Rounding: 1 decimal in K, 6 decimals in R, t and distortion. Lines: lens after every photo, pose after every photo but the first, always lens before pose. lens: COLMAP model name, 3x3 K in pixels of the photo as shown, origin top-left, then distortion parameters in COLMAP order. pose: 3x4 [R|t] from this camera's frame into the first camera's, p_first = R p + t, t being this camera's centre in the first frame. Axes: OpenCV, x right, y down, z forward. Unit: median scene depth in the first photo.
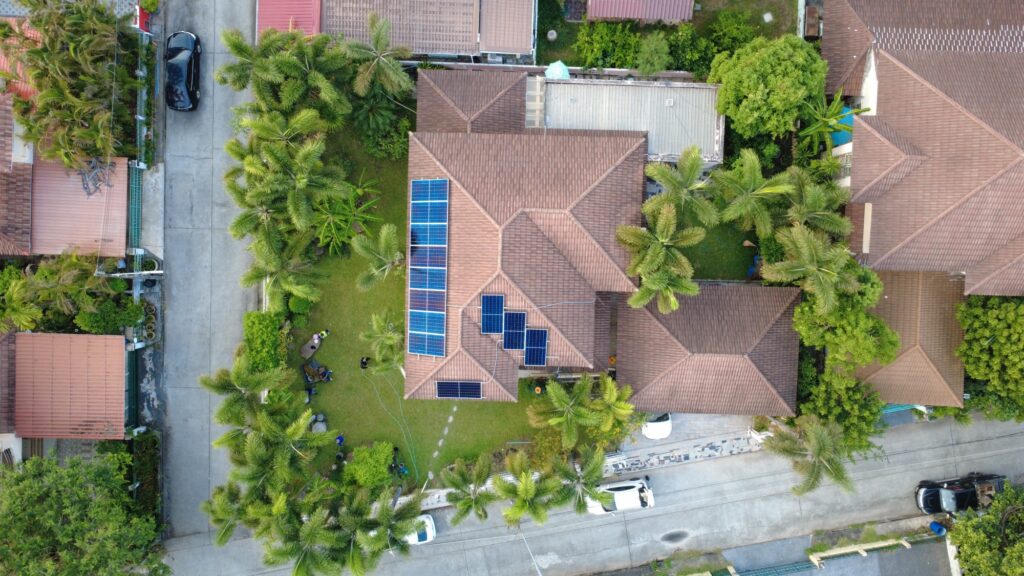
lens RADIAL K [[742.2, 0, 511.1], [0, 742.2, 287.6], [0, 0, 1]] dist [-0.005456, -0.001447]
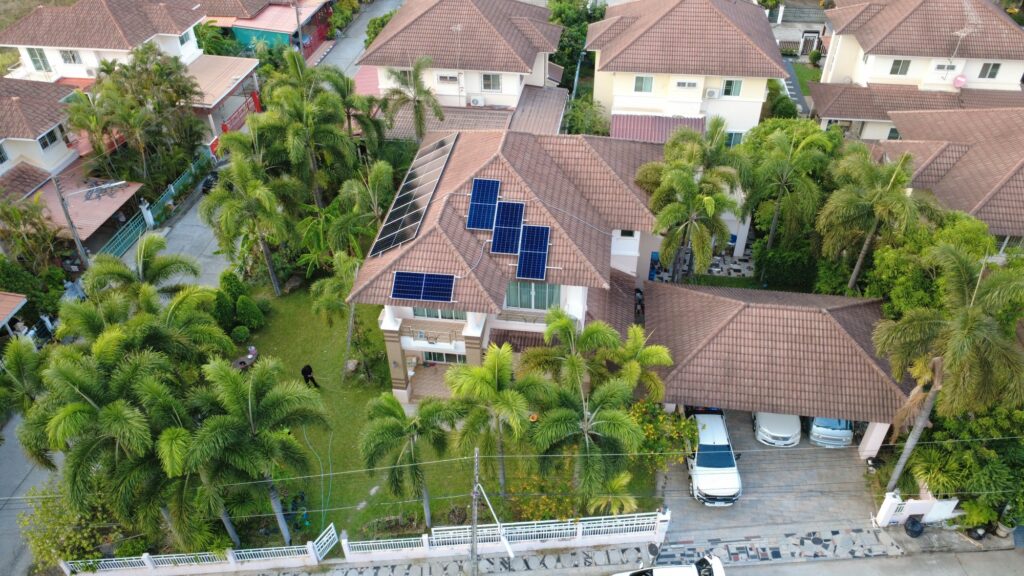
lens RADIAL K [[742.2, 0, 514.0], [0, 742.2, 287.5], [0, 0, 1]] dist [-0.005456, -0.001447]
pose [[0.993899, 0.059699, -0.092746, 0.085509], [-0.110067, 0.591249, -0.798943, 0.706356], [0.007140, 0.804276, 0.594212, 0.568754]]
